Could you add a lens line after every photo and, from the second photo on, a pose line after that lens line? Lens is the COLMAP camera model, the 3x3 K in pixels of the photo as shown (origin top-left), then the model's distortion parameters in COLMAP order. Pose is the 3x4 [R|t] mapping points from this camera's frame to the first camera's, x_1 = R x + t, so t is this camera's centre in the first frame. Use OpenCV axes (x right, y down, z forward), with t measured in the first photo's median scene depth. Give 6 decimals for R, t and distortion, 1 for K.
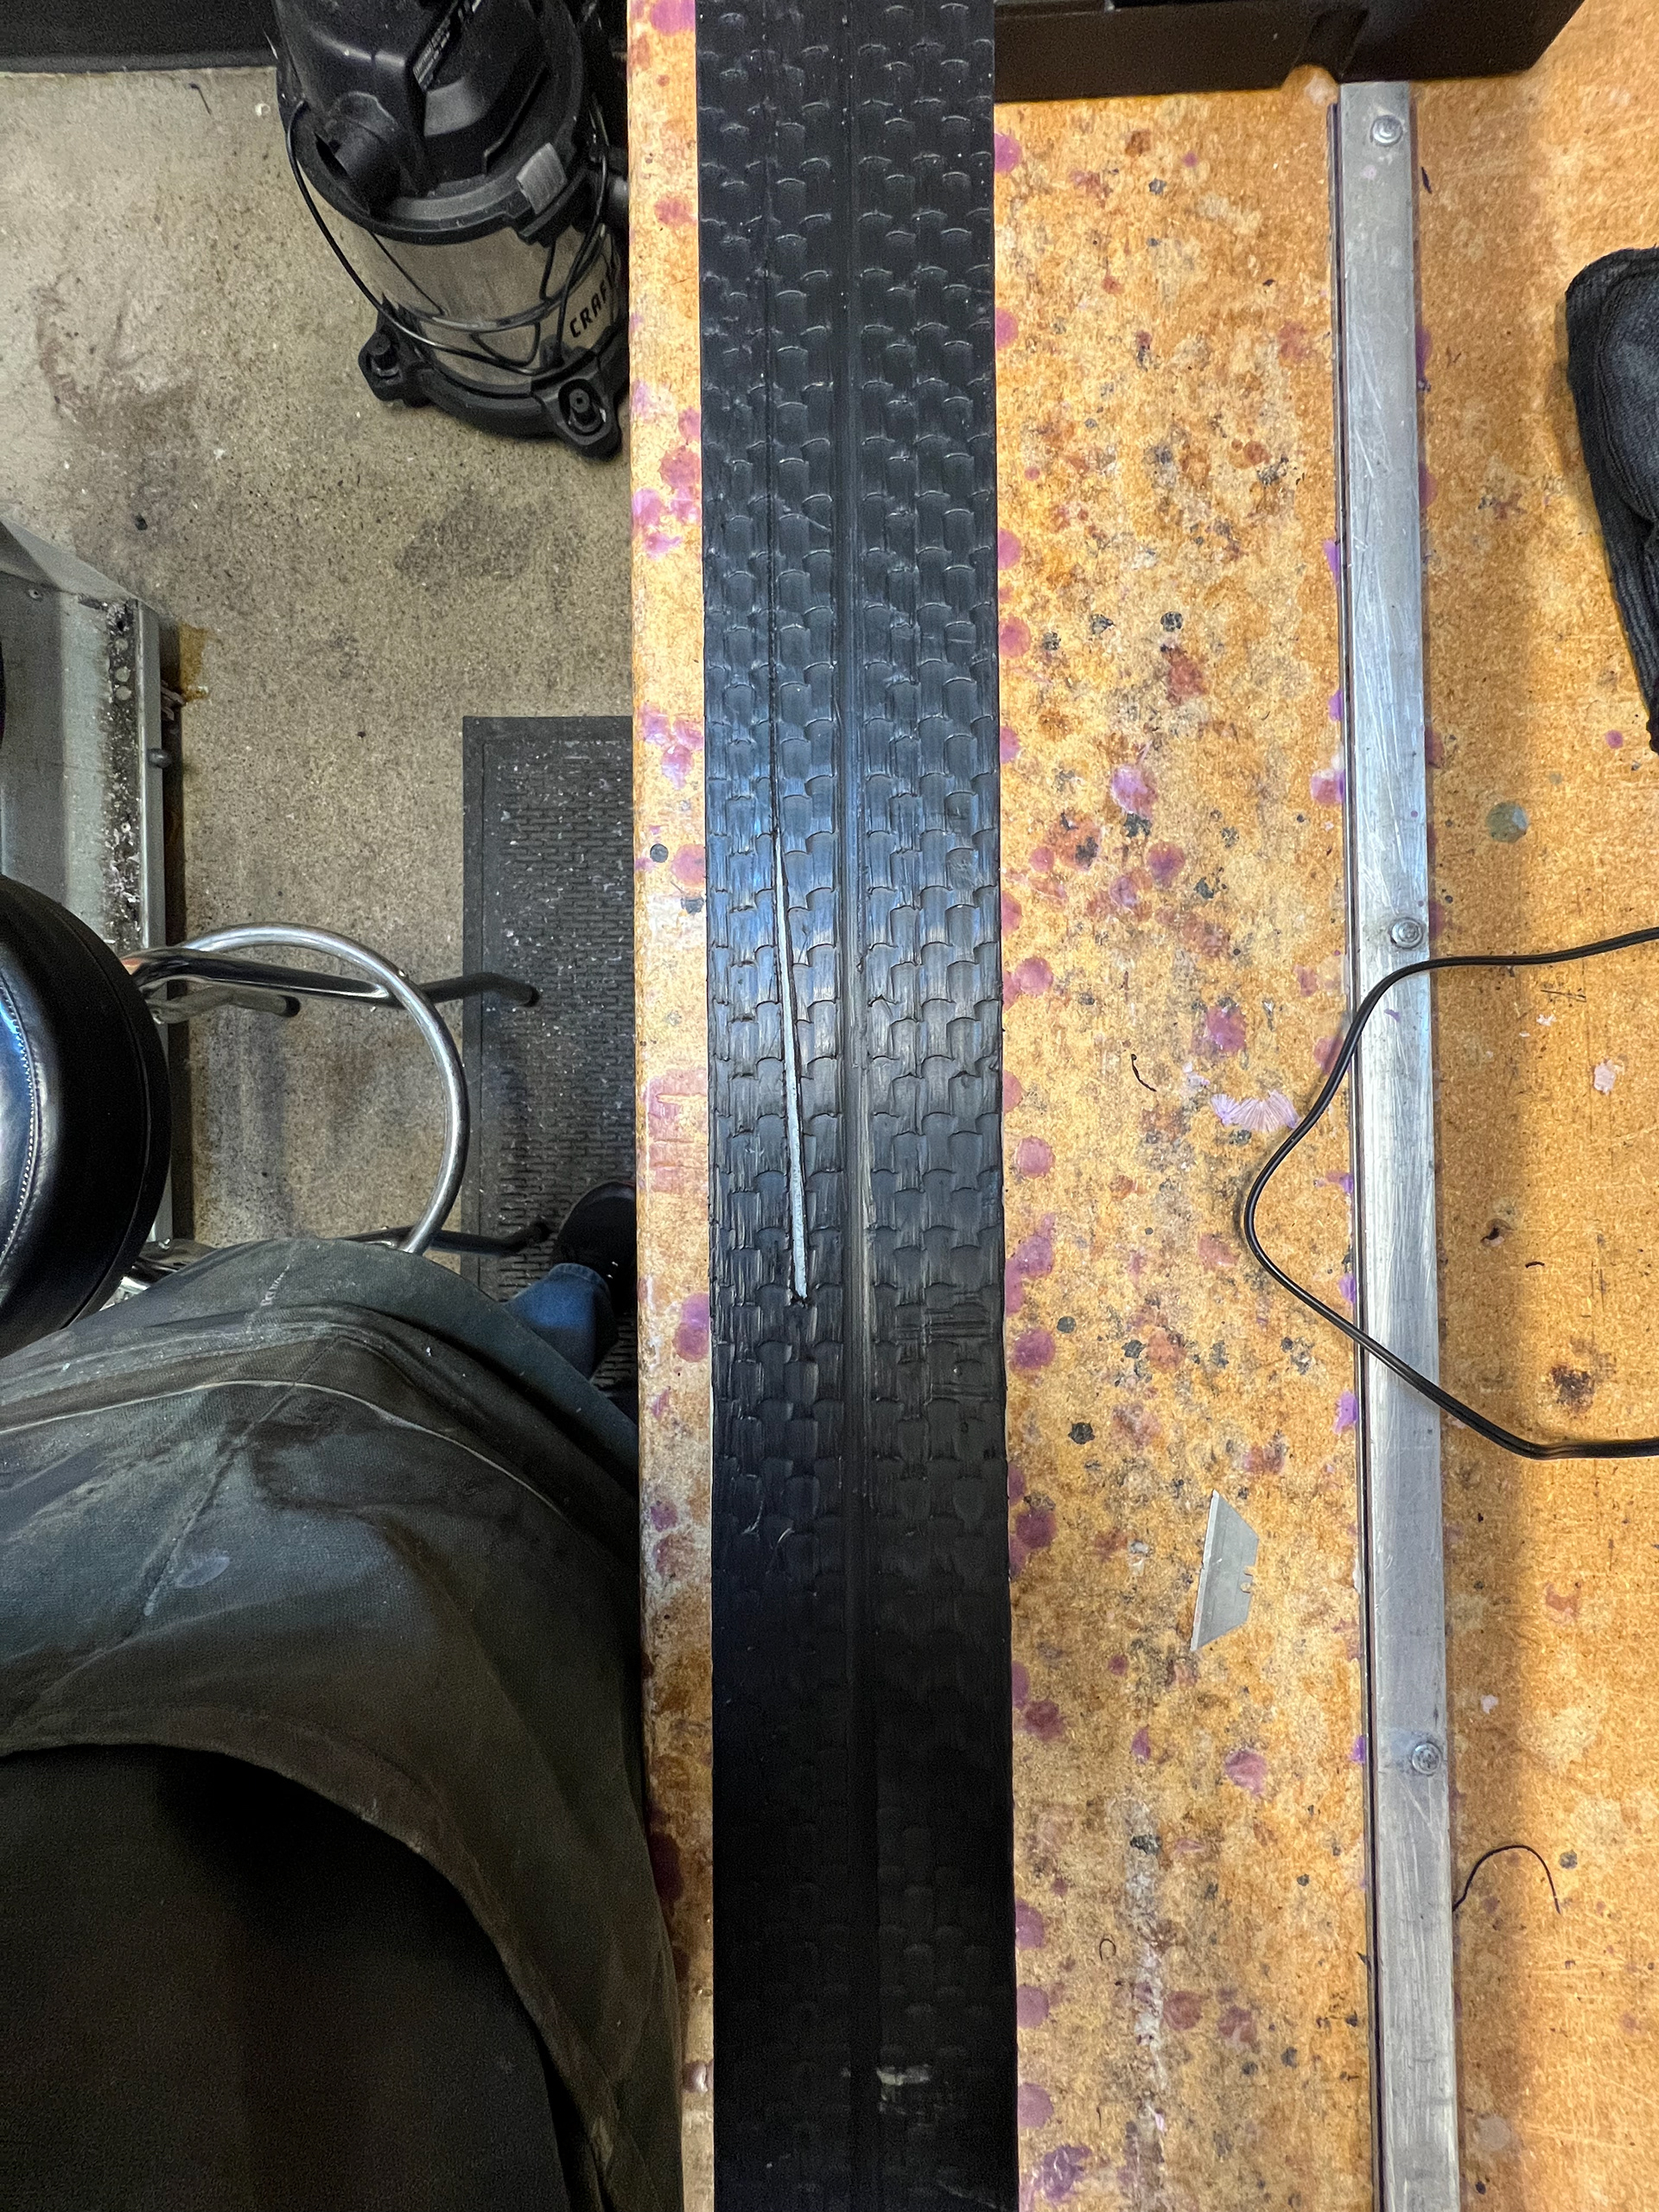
lens RADIAL K [[882.1, 0, 834.8], [0, 882.1, 1097.1], [0, 0, 1]] dist [0.001941, 0.000129]
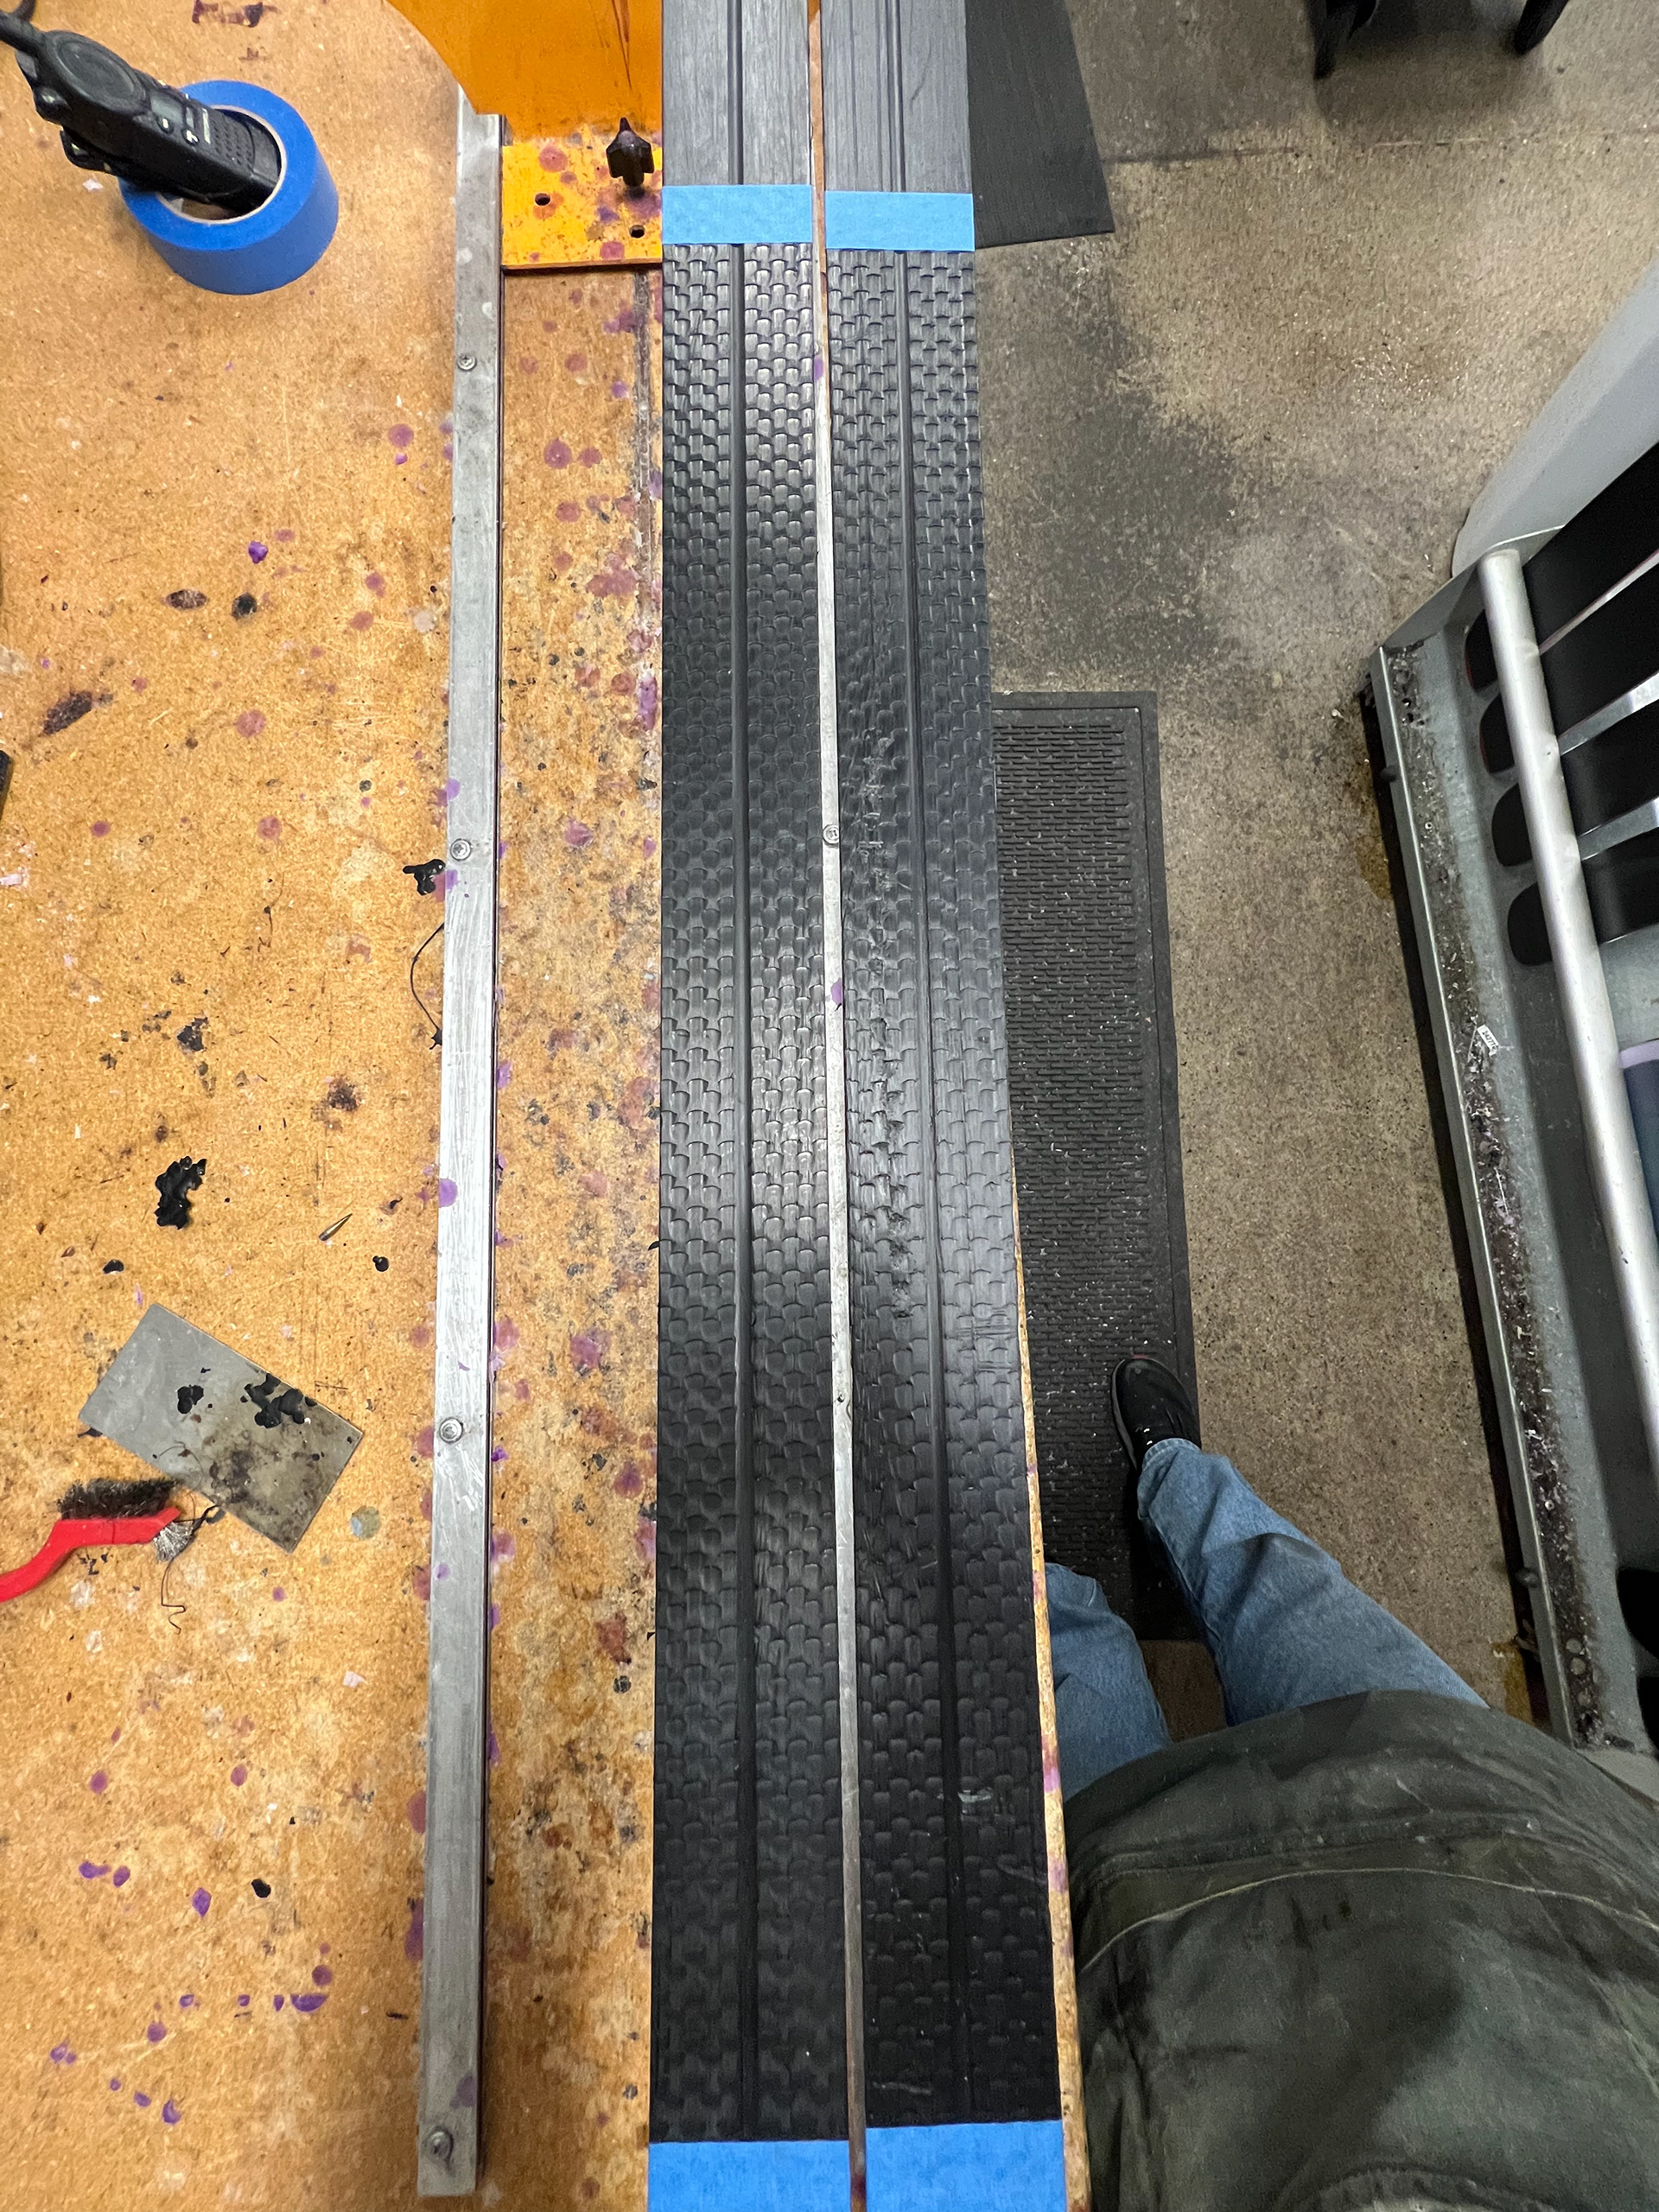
lens RADIAL K [[882.1, 0, 836.9], [0, 882.1, 1098.1], [0, 0, 1]] dist [0.001941, 0.000129]
pose [[-0.999394, 0.033915, 0.007869, 0.037004], [-0.032127, -0.985435, 0.166989, 0.065505], [0.013418, 0.166635, 0.985927, -0.375610]]
